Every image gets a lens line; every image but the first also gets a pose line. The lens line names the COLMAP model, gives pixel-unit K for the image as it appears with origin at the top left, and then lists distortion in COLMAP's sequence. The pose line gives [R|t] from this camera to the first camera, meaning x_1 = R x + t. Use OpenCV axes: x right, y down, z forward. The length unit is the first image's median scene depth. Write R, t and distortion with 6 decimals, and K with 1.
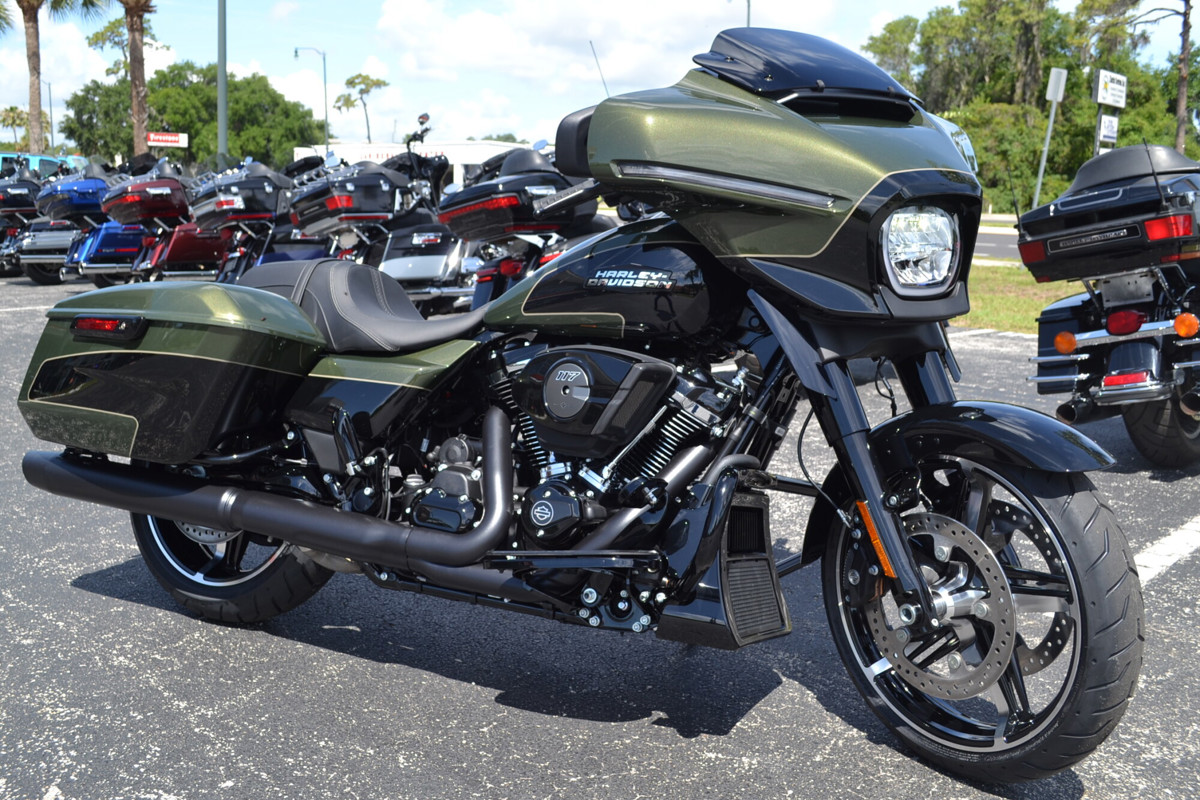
lens RADIAL K [[1139.6, 0, 585.7], [0, 1139.6, 362.5], [0, 0, 1]] dist [-0.091455, 0.000000]
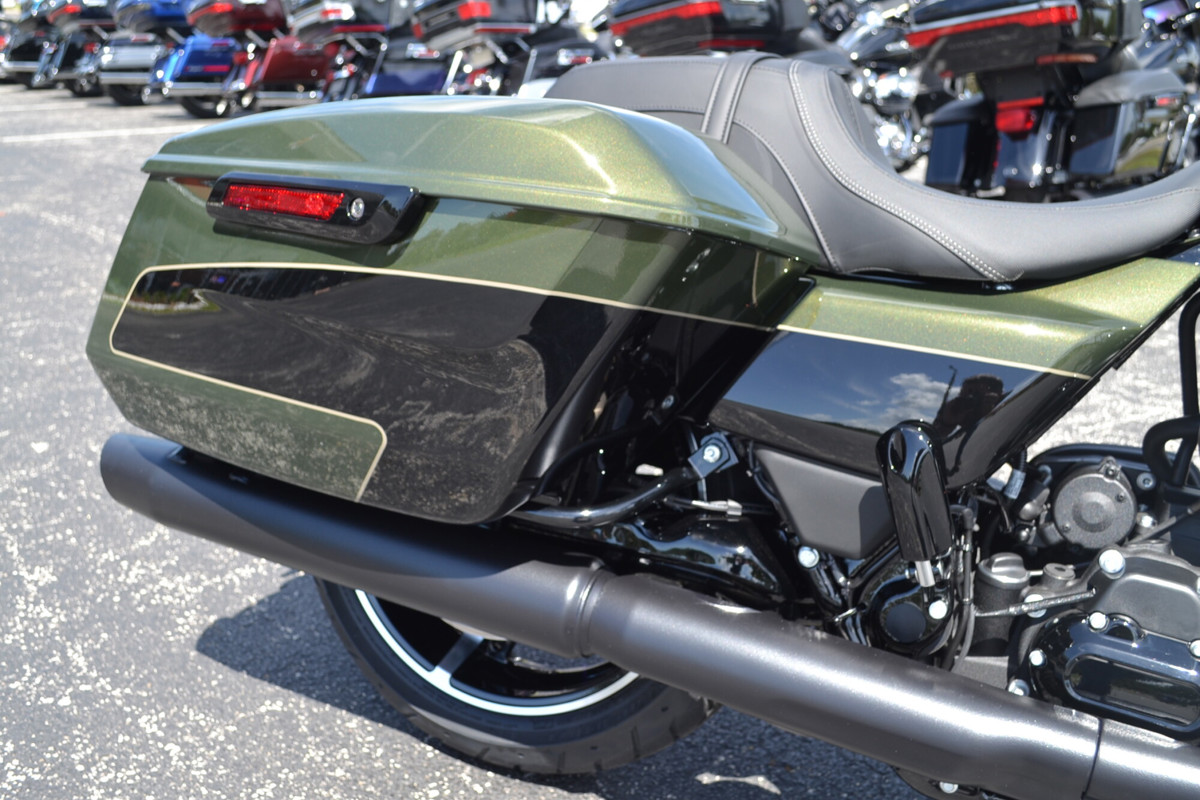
lens RADIAL K [[1139.6, 0, 536.0], [0, 1139.6, 374.1], [0, 0, 1]] dist [-0.091455, 0.000000]
pose [[0.993853, 0.043708, -0.101715, -0.015774], [-0.027469, 0.987392, 0.155893, -0.001896], [0.107246, -0.152140, 0.982523, 0.032361]]
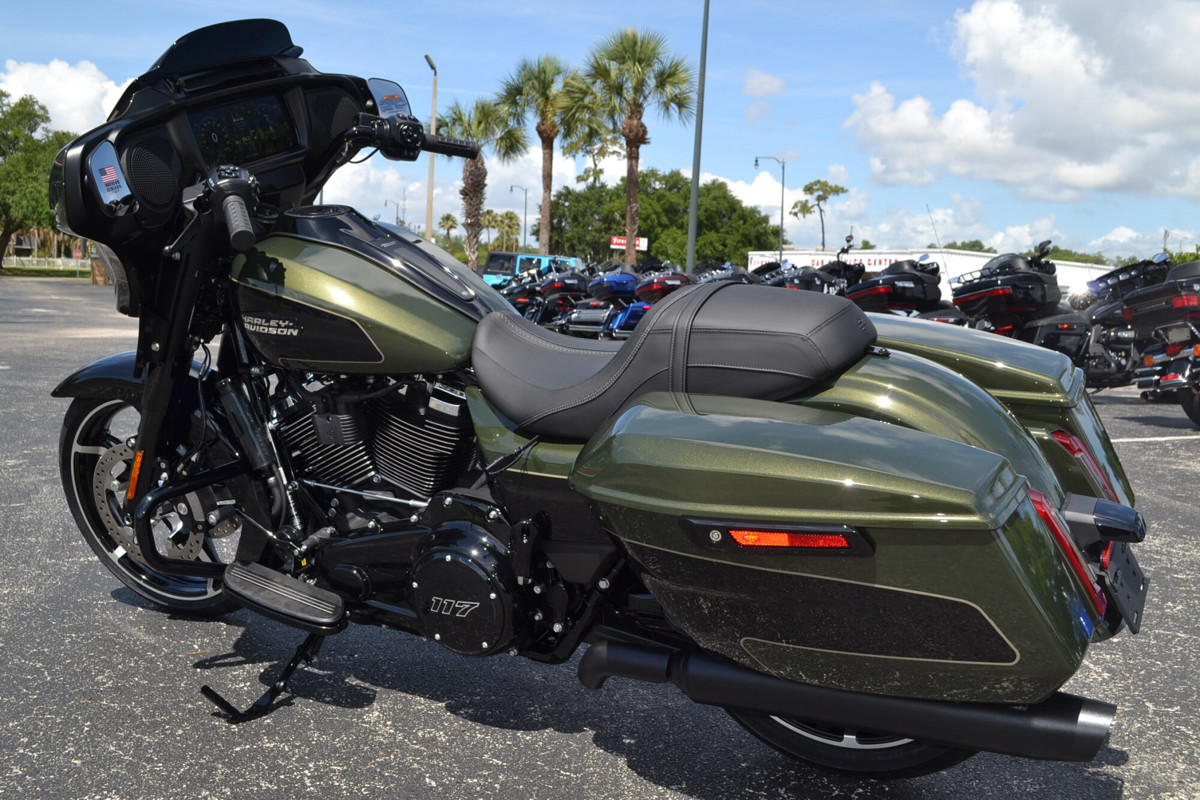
lens RADIAL K [[1265.8, 0, 583.4], [0, 1265.8, 390.7], [0, 0, 1]] dist [-0.055267, 0.000000]
pose [[0.930381, 0.045292, -0.363785, 0.036671], [-0.073943, 0.995128, -0.065214, 0.029875], [0.359059, 0.087574, 0.929197, -0.164639]]
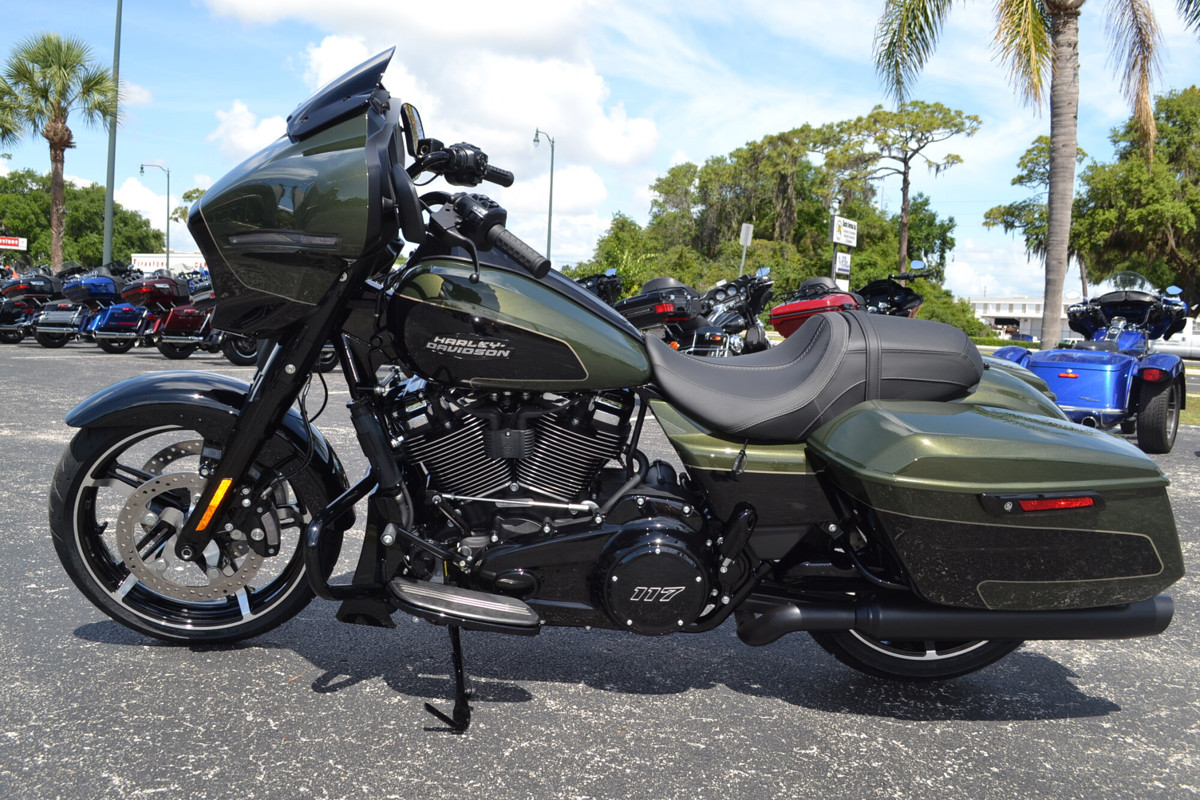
lens RADIAL K [[1139.6, 0, 594.9], [0, 1139.6, 388.5], [0, 0, 1]] dist [-0.091455, 0.000000]
pose [[0.985181, 0.018860, 0.170476, -0.010216], [-0.005062, 0.996700, -0.081014, 0.030690], [-0.171441, 0.078951, 0.982026, -0.171756]]
